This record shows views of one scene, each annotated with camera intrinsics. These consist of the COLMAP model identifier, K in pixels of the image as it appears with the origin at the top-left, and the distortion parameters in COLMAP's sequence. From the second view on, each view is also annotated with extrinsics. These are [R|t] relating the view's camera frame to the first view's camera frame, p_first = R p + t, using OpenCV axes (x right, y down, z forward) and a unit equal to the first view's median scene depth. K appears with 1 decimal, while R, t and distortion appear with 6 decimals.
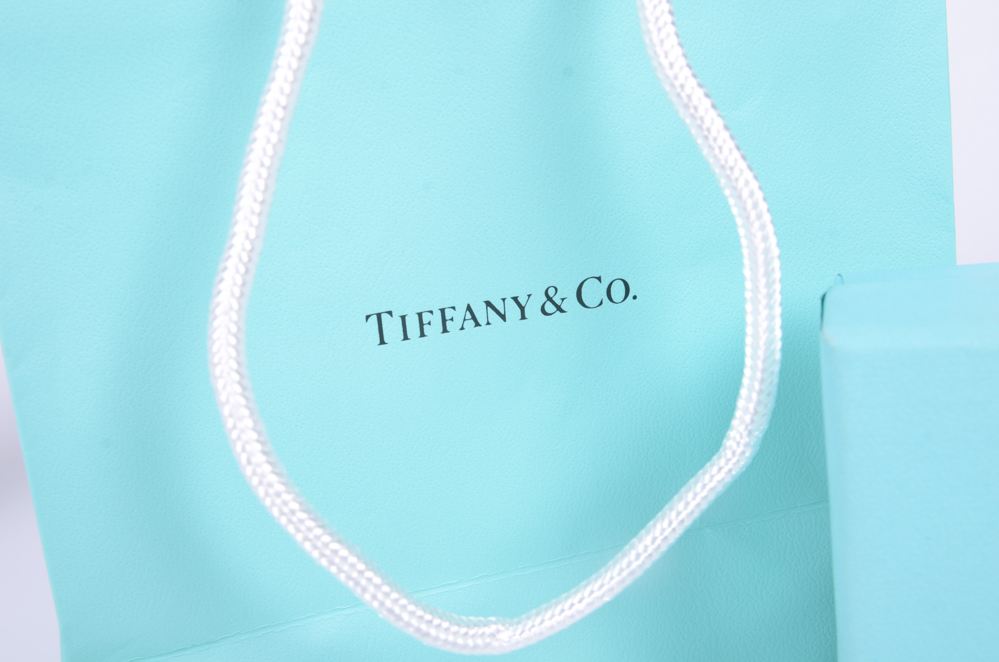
lens RADIAL K [[1488.8, 0, 499.2], [0, 1488.8, 329.2], [0, 0, 1]] dist [-0.119928, 0.000000]
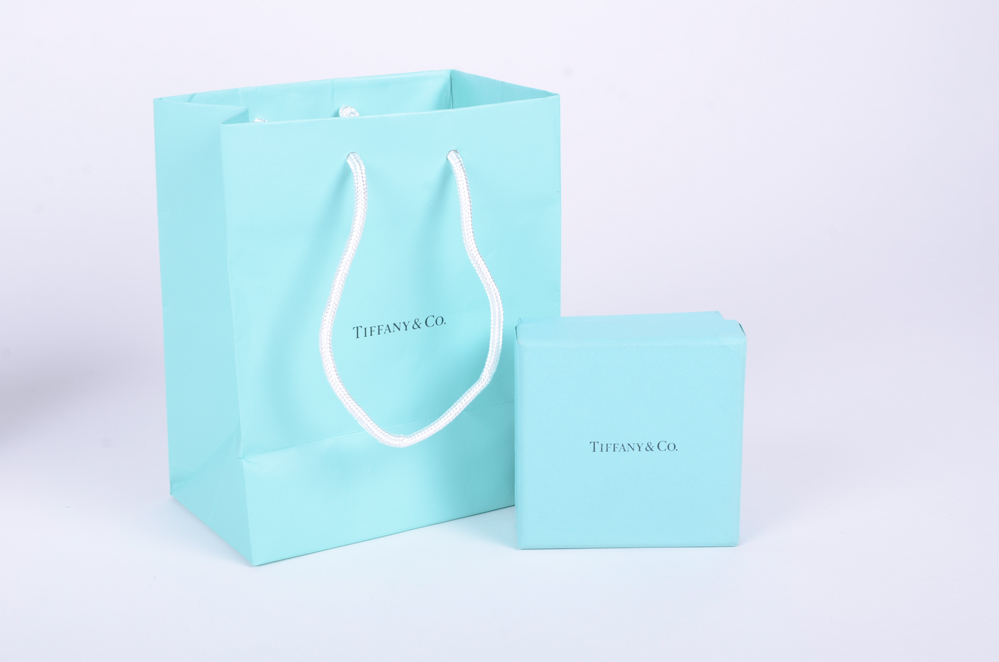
lens RADIAL K [[1488.8, 0, 499.6], [0, 1488.8, 331.9], [0, 0, 1]] dist [-0.119928, 0.000000]
pose [[0.964733, 0.033655, 0.261071, -0.561821], [-0.038503, 0.999168, 0.013479, -0.049944], [-0.260400, -0.023055, 0.965226, -1.775050]]
